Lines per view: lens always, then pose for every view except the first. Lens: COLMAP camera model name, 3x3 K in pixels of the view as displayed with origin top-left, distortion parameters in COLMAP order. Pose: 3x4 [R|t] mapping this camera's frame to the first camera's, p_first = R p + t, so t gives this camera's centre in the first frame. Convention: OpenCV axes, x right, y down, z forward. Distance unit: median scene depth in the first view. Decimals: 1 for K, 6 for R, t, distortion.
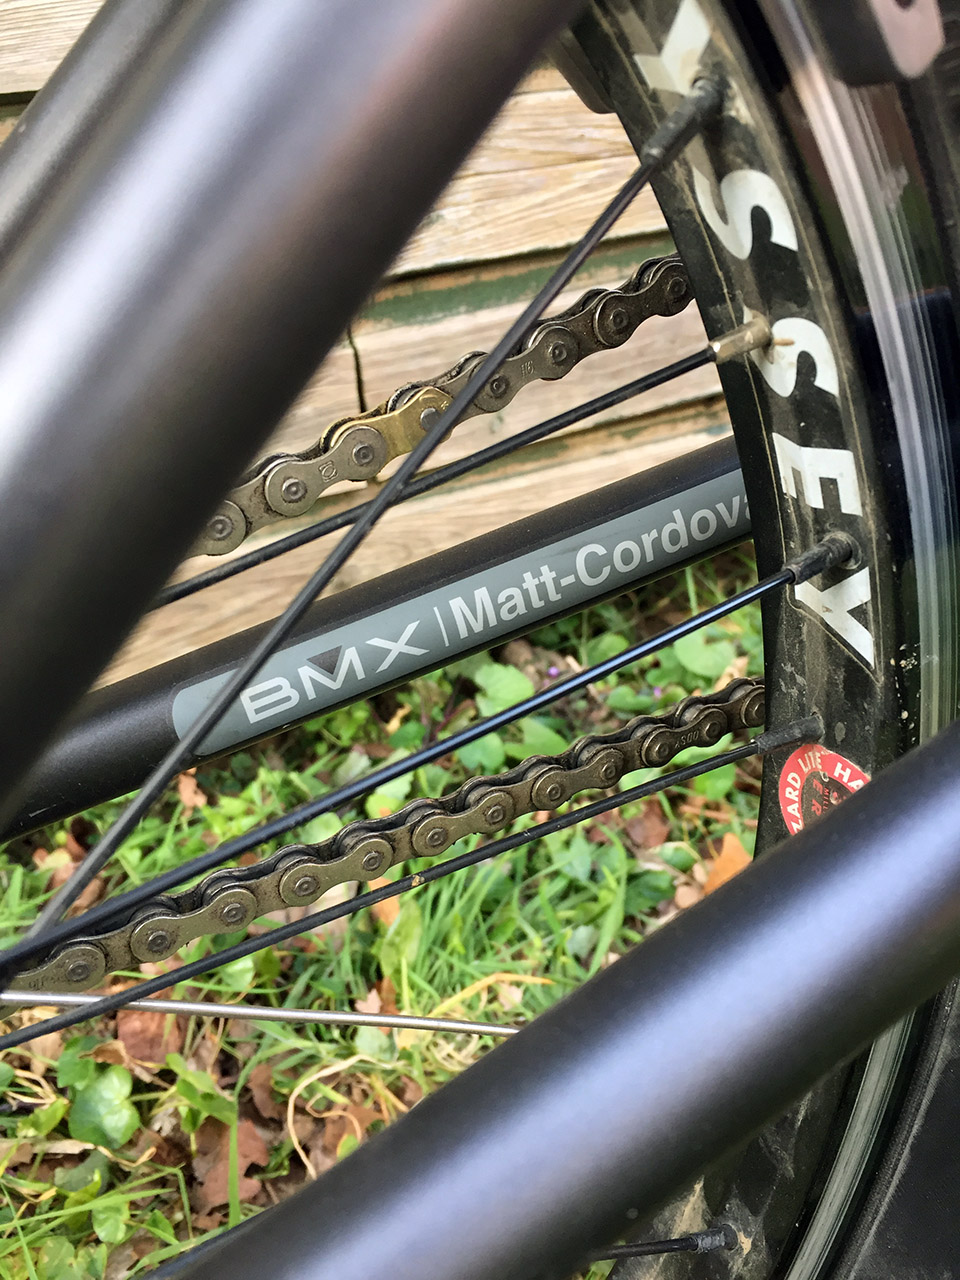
lens RADIAL K [[1114.5, 0, 480.0], [0, 1114.5, 640.0], [0, 0, 1]] dist [0.012455, -0.013900]
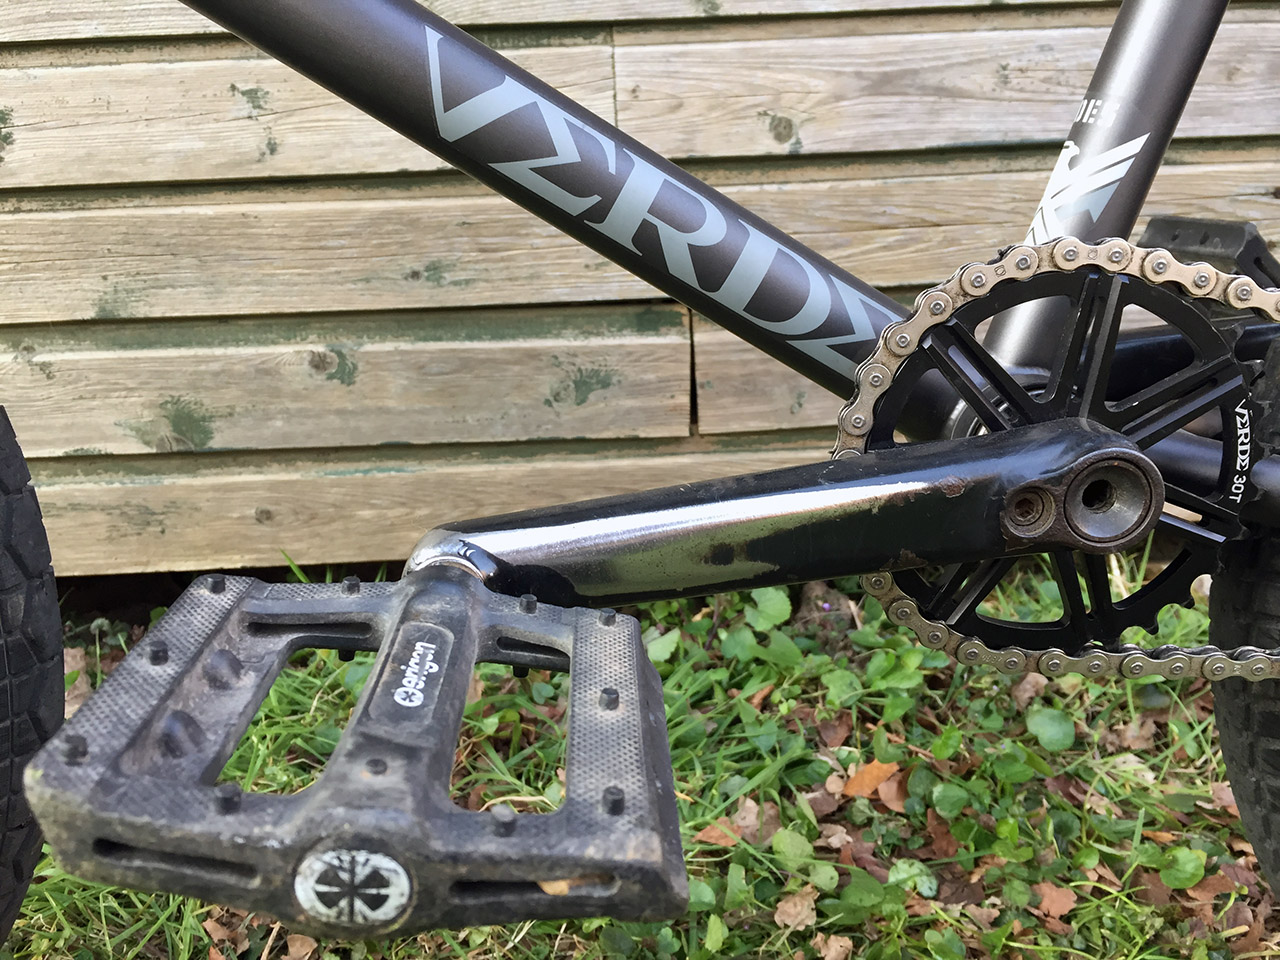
lens RADIAL K [[1114.5, 0, 640.0], [0, 1114.5, 480.0], [0, 0, 1]] dist [0.012455, -0.013900]
pose [[0.910548, 0.182335, -0.371021, 0.382822], [-0.218798, 0.974027, -0.058291, 0.010654], [0.350756, 0.134255, 0.926793, -0.318013]]
